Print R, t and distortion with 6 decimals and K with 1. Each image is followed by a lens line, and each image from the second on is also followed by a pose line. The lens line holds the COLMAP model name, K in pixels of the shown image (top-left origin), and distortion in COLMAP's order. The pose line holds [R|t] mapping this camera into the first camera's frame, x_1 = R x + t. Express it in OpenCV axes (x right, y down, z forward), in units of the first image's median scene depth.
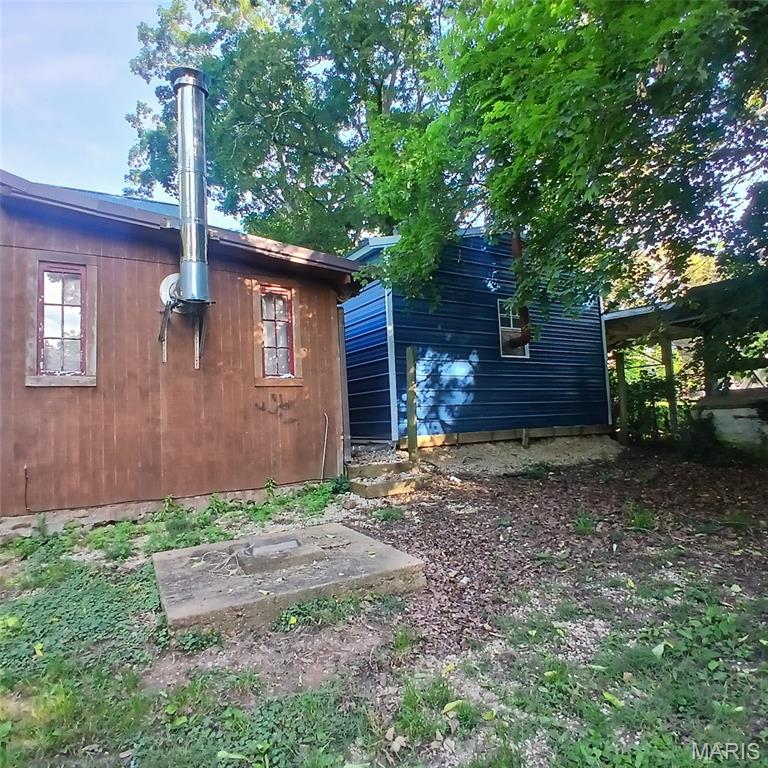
lens RADIAL K [[504.1, 0, 399.1], [0, 504.1, 386.8], [0, 0, 1]] dist [-0.022740, -0.003840]
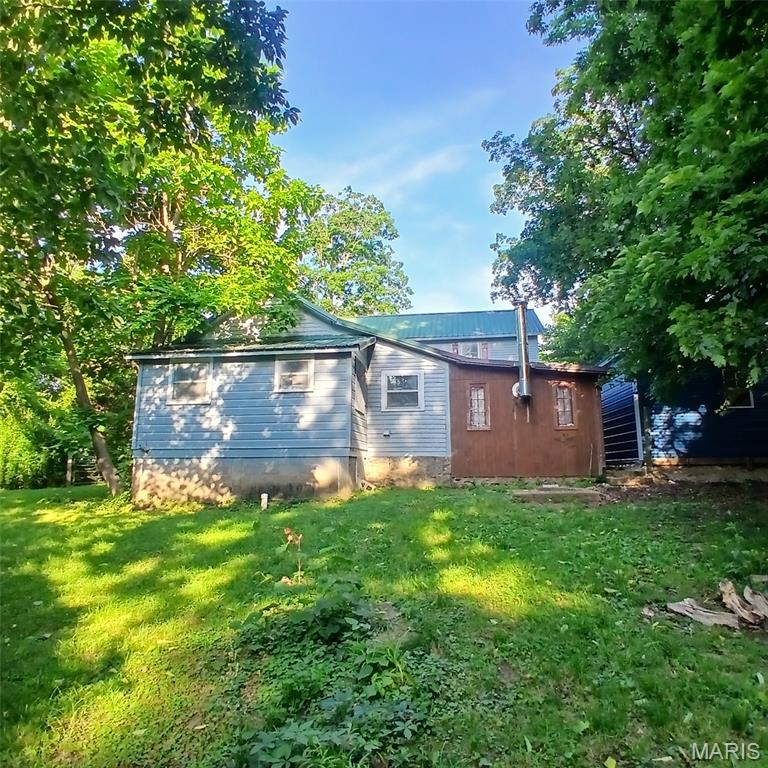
lens RADIAL K [[504.1, 0, 384.4], [0, 504.1, 382.8], [0, 0, 1]] dist [-0.022740, -0.003840]
pose [[0.756119, -0.067749, -0.650918, 0.558647], [0.008031, 0.995513, -0.094286, -0.004369], [0.654385, 0.066064, 0.753270, -1.082558]]
